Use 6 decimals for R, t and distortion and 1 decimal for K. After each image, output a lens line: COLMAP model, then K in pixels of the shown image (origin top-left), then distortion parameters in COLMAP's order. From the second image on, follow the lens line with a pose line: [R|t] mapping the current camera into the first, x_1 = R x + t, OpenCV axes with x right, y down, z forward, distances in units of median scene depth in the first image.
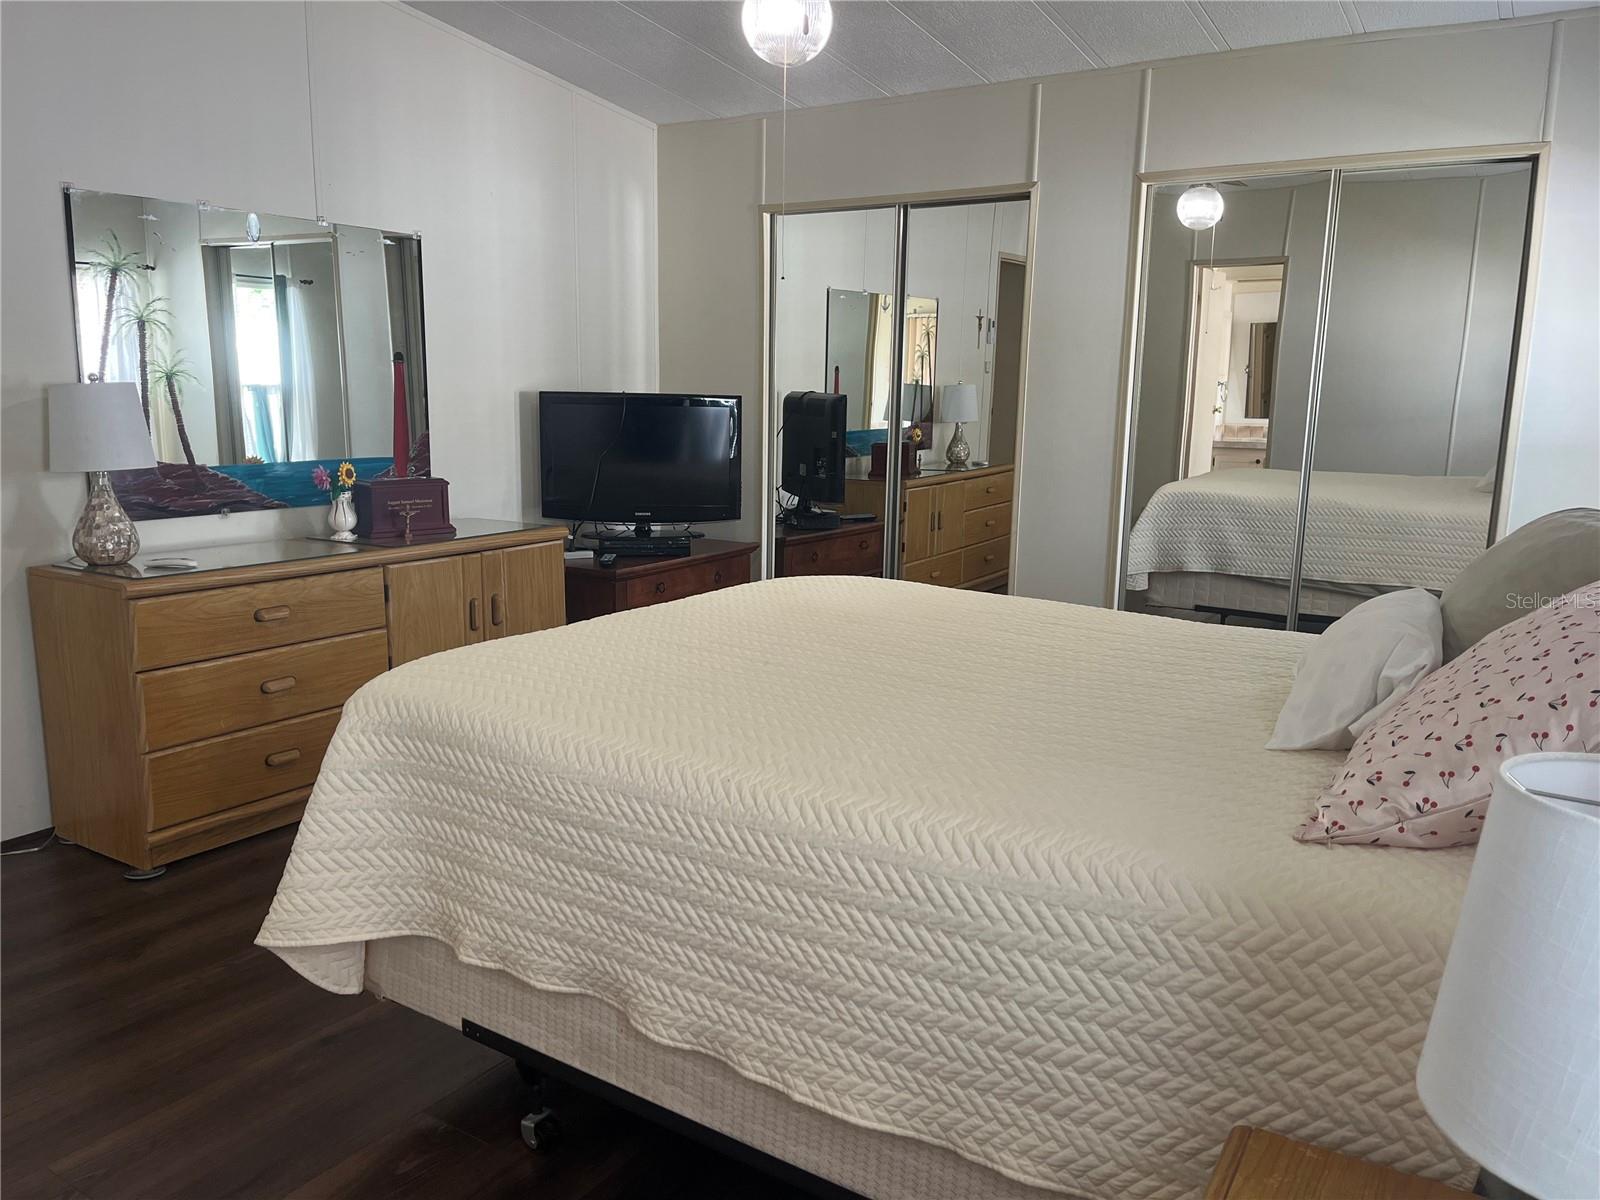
lens RADIAL K [[1214.6, 0, 799.7], [0, 1214.6, 603.4], [0, 0, 1]] dist [0.068205, -0.086023]
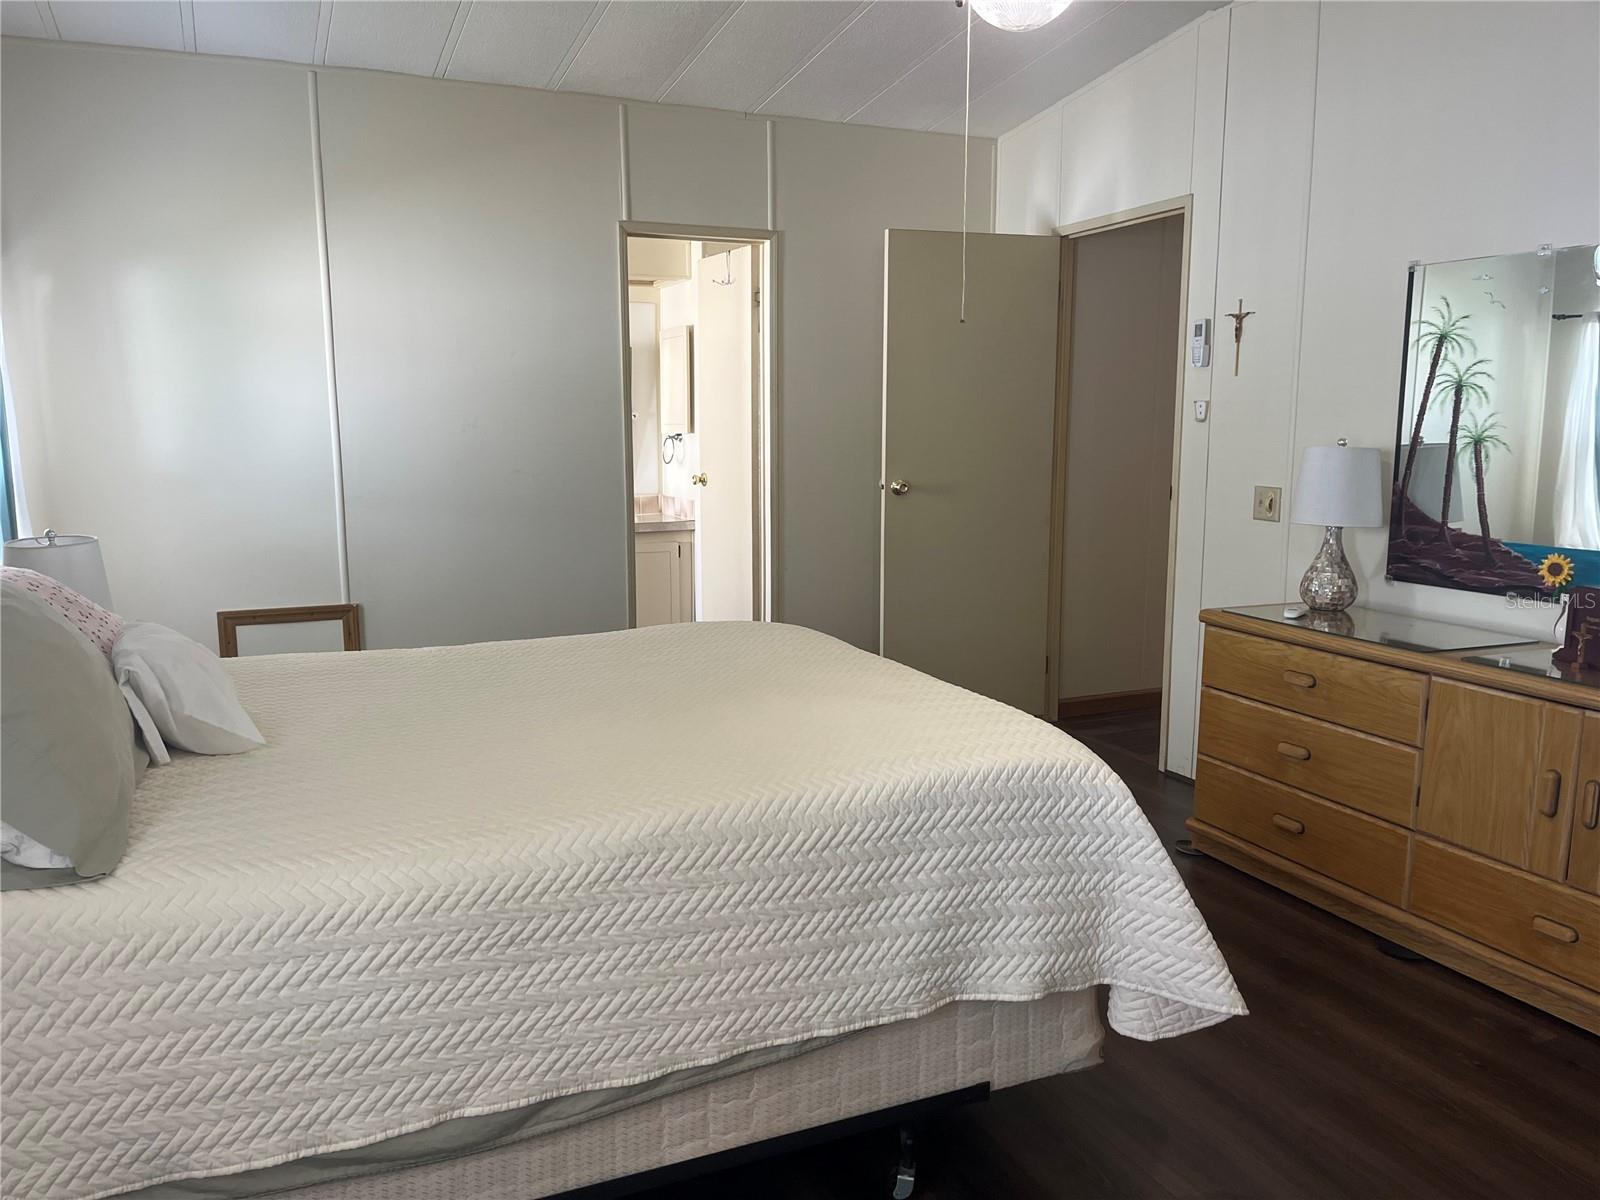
lens RADIAL K [[1214.6, 0, 800.0], [0, 1214.6, 602.3], [0, 0, 1]] dist [0.068205, -0.086023]
pose [[-0.565932, 0.109791, -0.817109, 0.572021], [-0.154573, 0.959389, 0.235966, -0.211332], [0.809832, 0.259843, -0.525978, 1.119632]]
